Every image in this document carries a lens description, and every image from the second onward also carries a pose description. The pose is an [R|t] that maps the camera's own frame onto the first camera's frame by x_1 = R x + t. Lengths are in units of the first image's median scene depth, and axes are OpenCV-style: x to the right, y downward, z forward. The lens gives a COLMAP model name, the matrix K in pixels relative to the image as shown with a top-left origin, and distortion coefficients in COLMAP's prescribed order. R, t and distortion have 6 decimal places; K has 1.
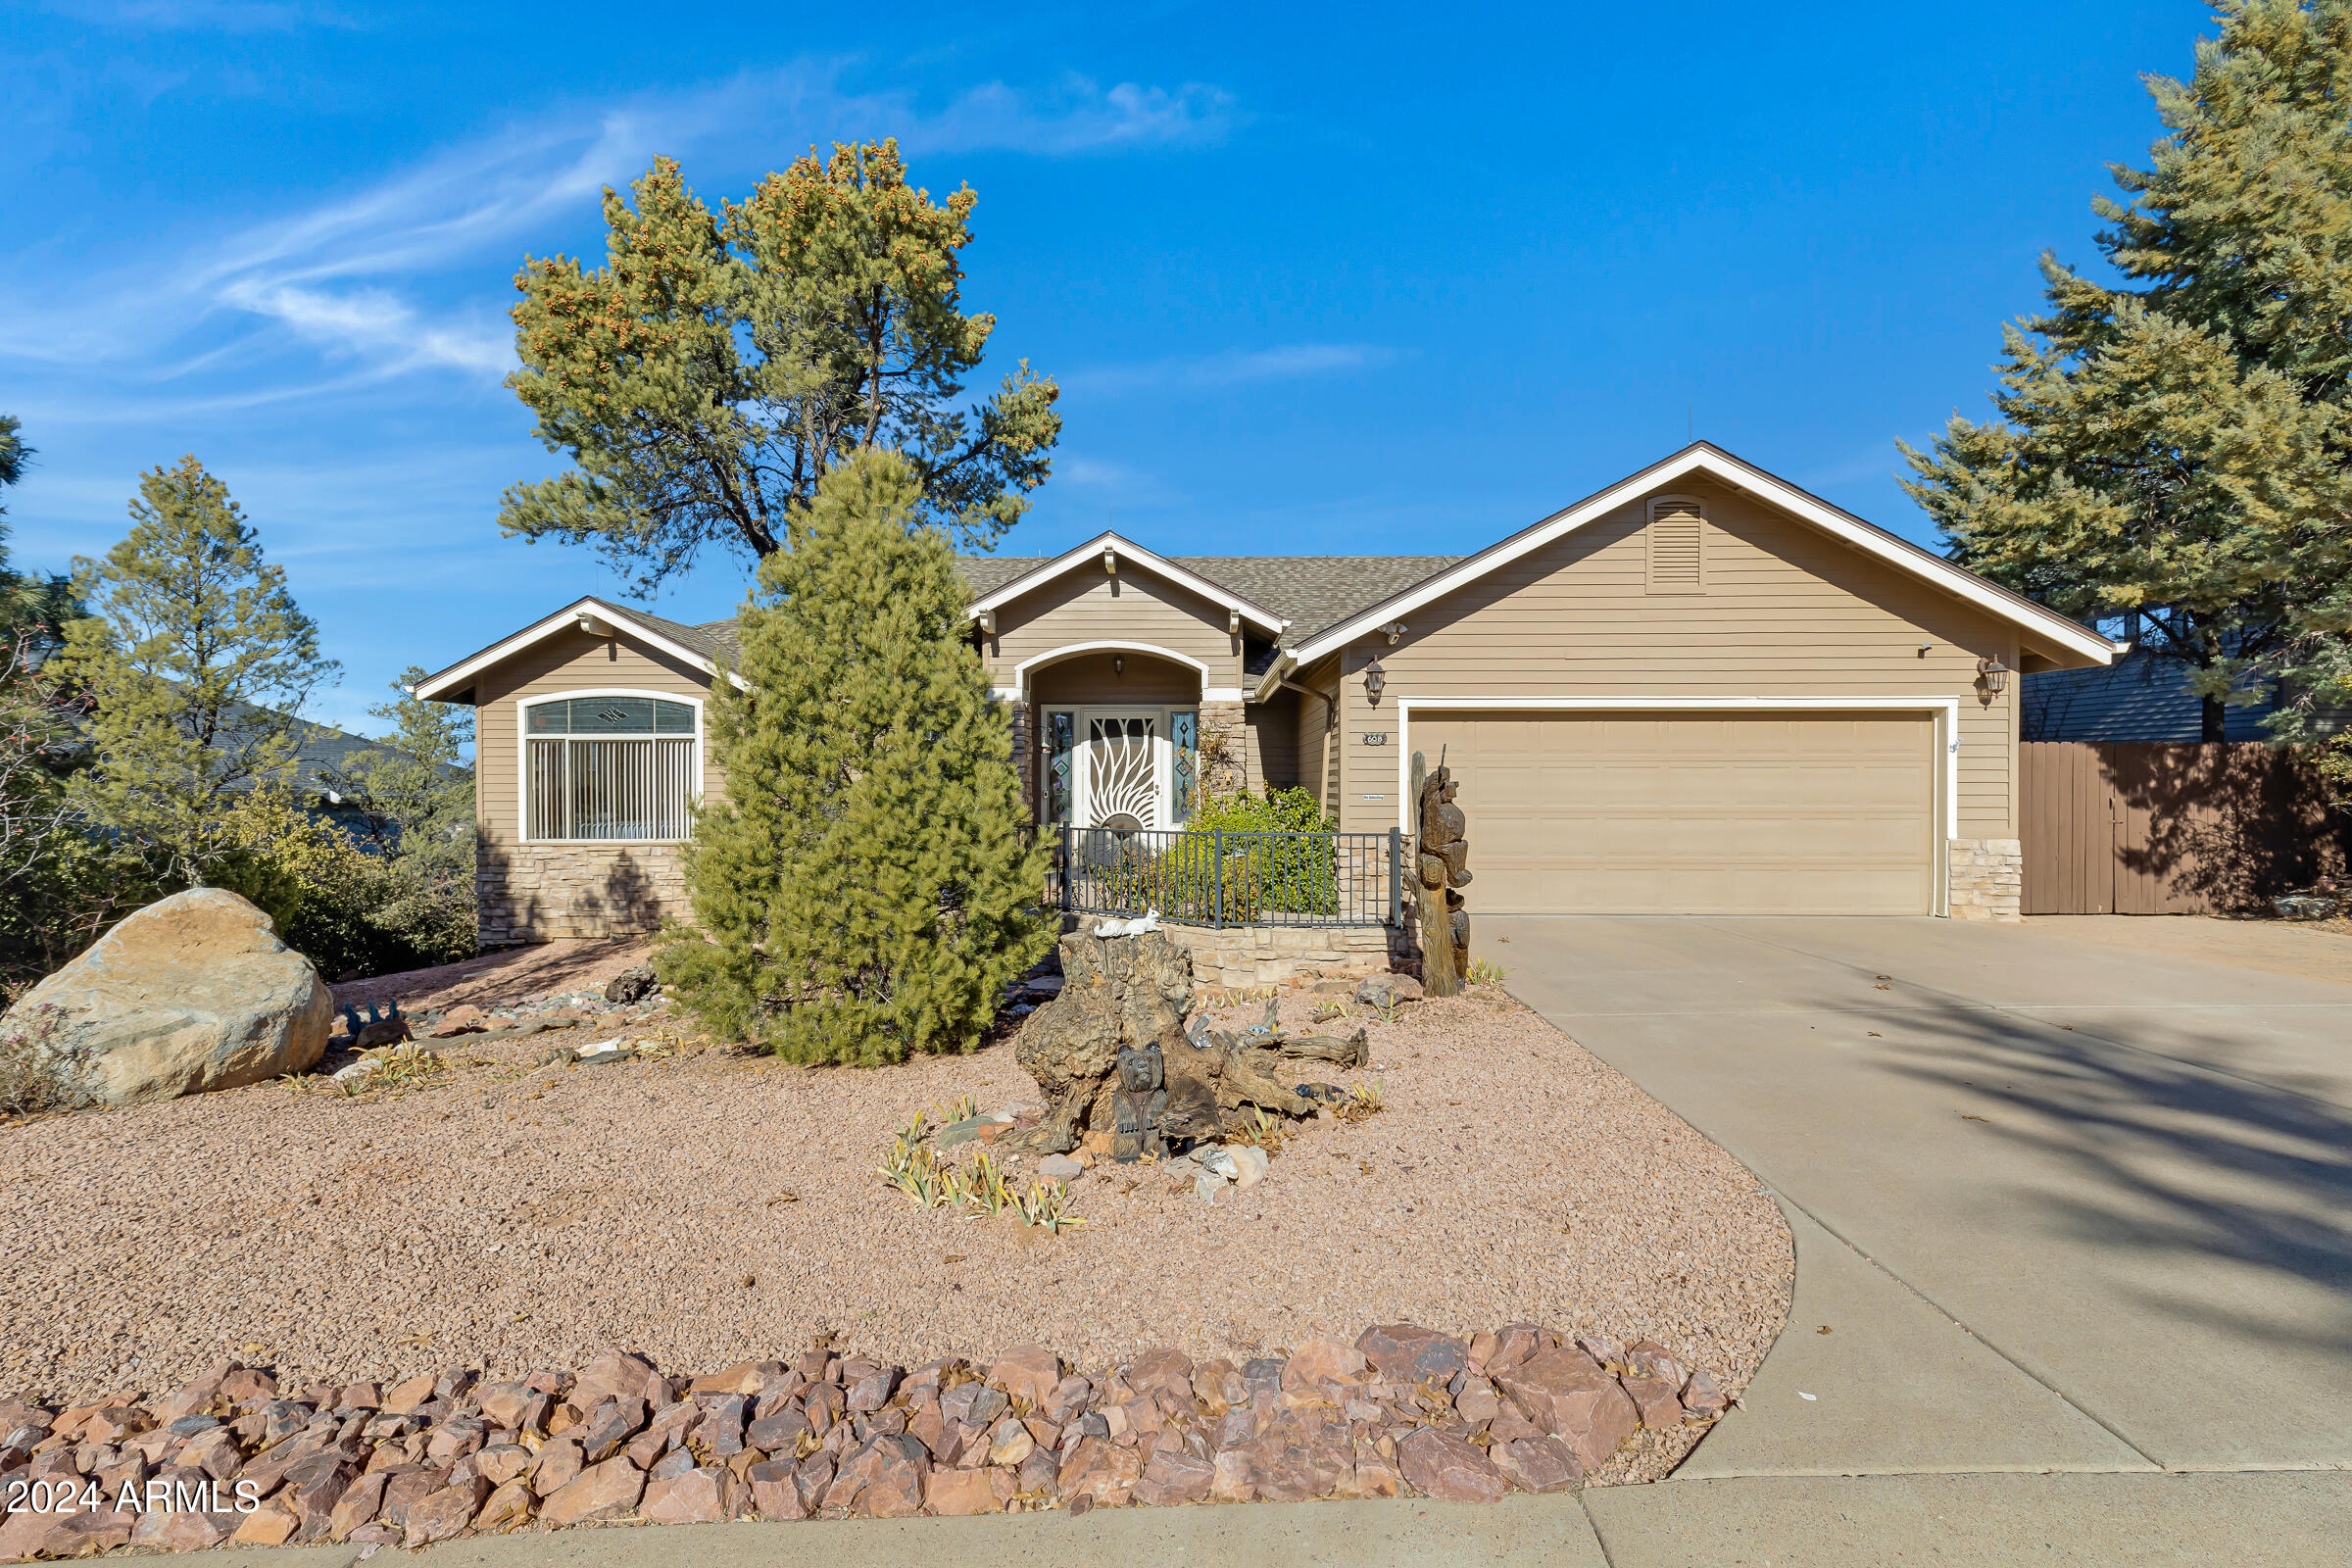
lens RADIAL K [[1063.6, 0, 1183.1], [0, 1063.6, 782.8], [0, 0, 1]] dist [0.019132, -0.000119]
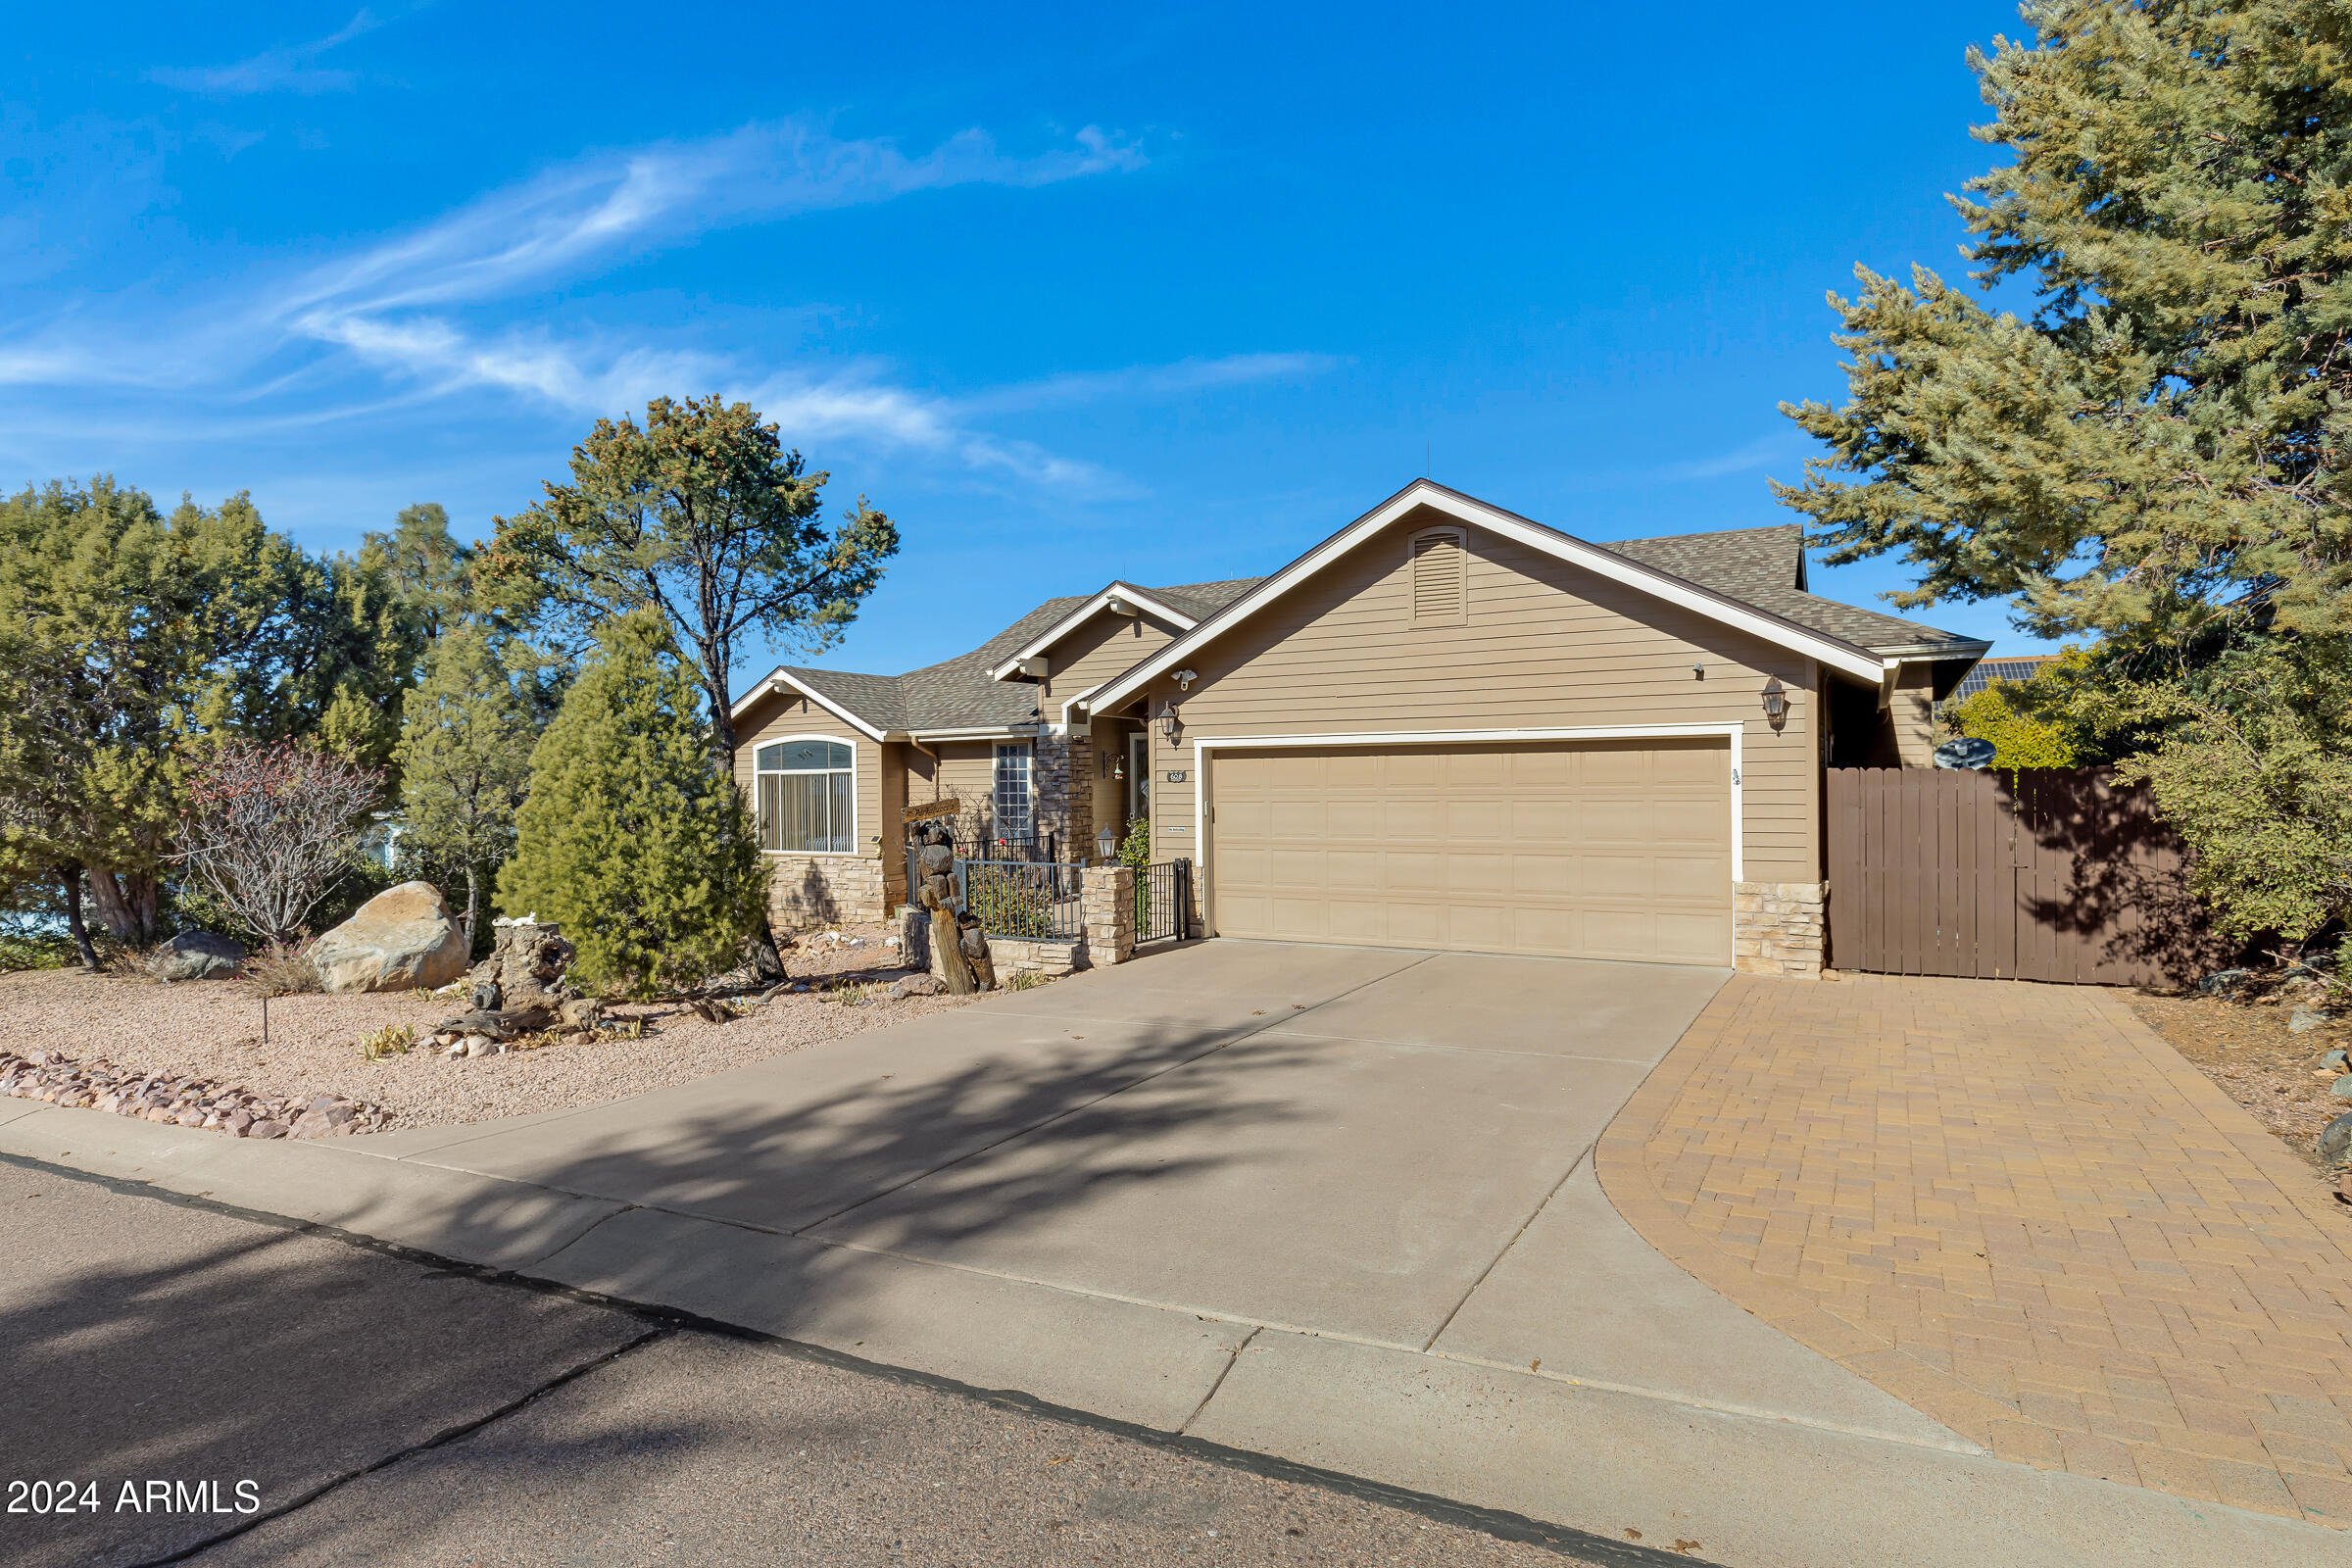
lens RADIAL K [[1214.2, 0, 1188.8], [0, 1214.2, 777.0], [0, 0, 1]] dist [-0.004644, -0.000092]
pose [[0.880756, -0.011671, -0.473427, 0.591044], [0.010629, 0.999932, -0.004877, -0.025788], [0.473451, -0.000736, 0.880820, -0.075773]]
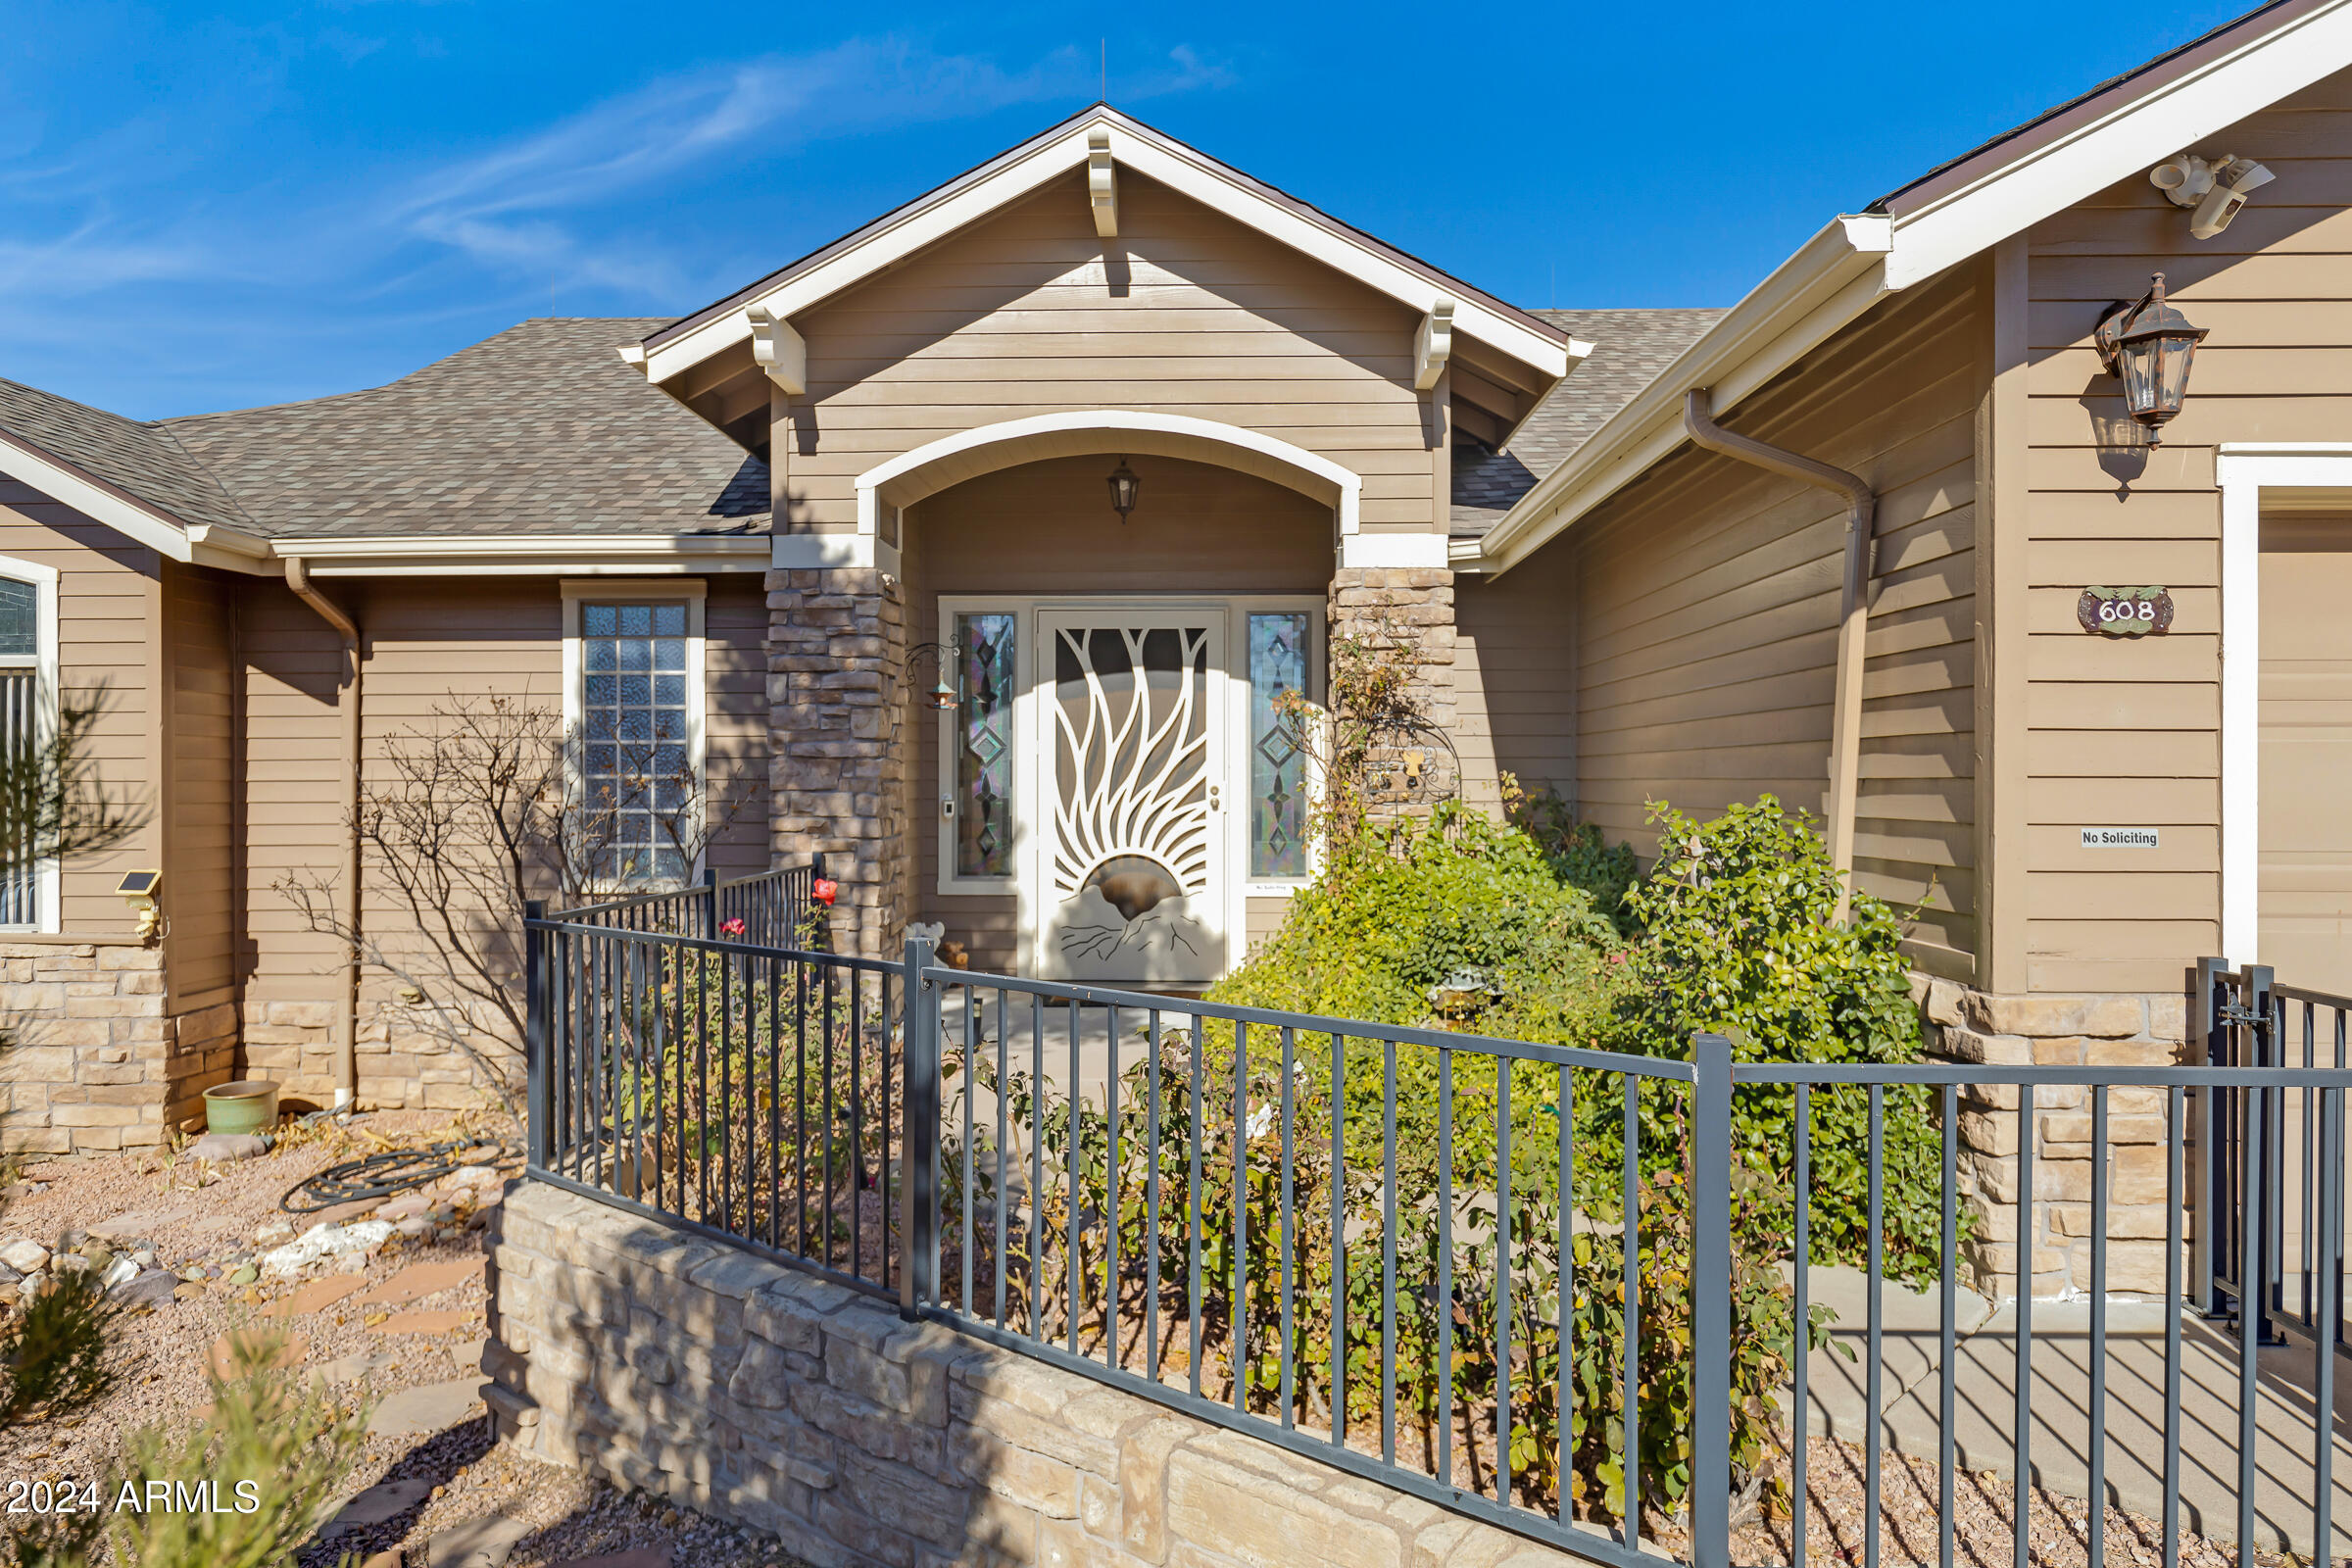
lens RADIAL K [[1503.0, 0, 1179.4], [0, 1503.0, 787.2], [0, 0, 1]] dist [0.010004, 0.001587]
pose [[0.999859, -0.000168, -0.016793, -0.032893], [0.000235, 0.999992, 0.003954, 0.000016], [0.016792, -0.003957, 0.999851, 0.472754]]
